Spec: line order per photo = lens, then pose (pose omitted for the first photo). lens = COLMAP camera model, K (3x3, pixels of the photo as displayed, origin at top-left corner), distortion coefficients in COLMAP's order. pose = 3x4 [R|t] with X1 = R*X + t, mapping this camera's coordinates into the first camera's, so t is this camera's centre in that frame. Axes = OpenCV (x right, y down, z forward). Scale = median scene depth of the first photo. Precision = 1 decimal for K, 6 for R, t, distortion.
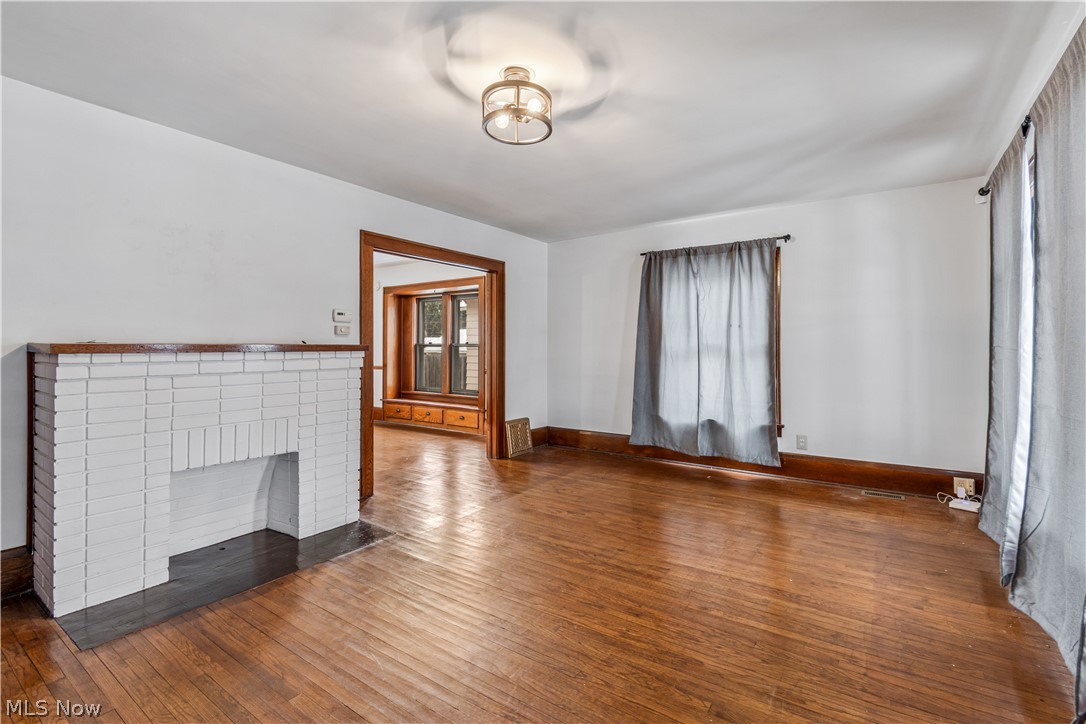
lens RADIAL K [[471.8, 0, 585.3], [0, 471.8, 344.6], [0, 0, 1]] dist [0.001754, -0.000501]
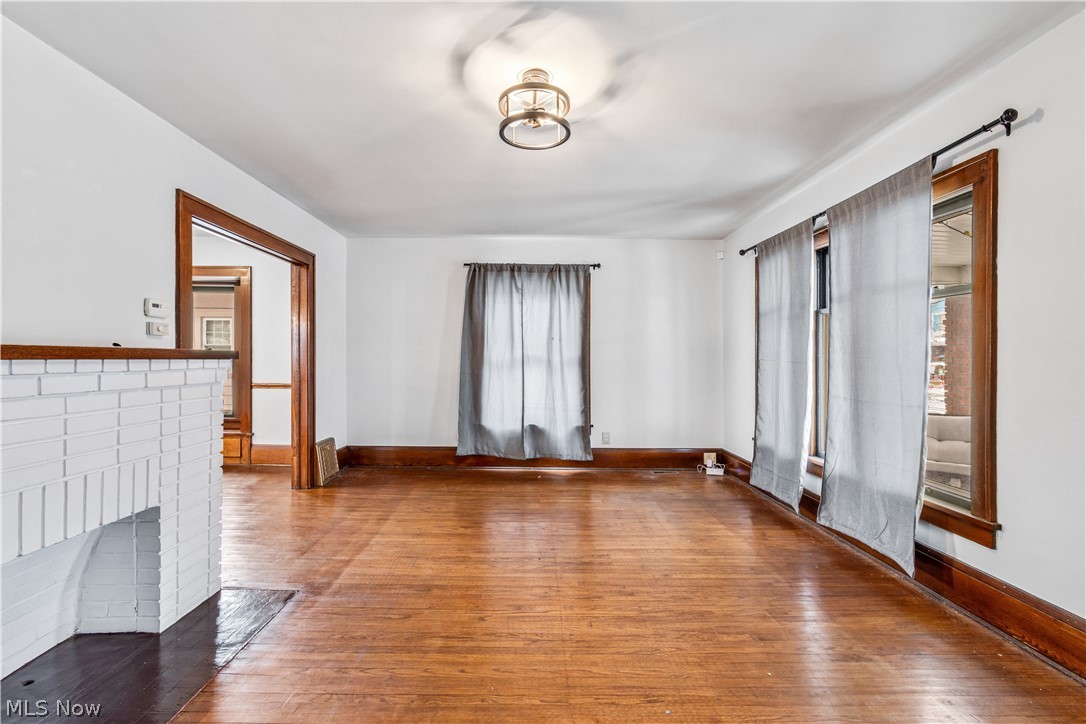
lens RADIAL K [[471.8, 0, 535.0], [0, 471.8, 362.1], [0, 0, 1]] dist [0.001754, -0.000501]
pose [[0.840924, 0.005095, 0.541129, -0.351947], [-0.013003, 0.999857, 0.010793, 0.003014], [-0.540997, -0.016113, 0.840870, 0.091033]]
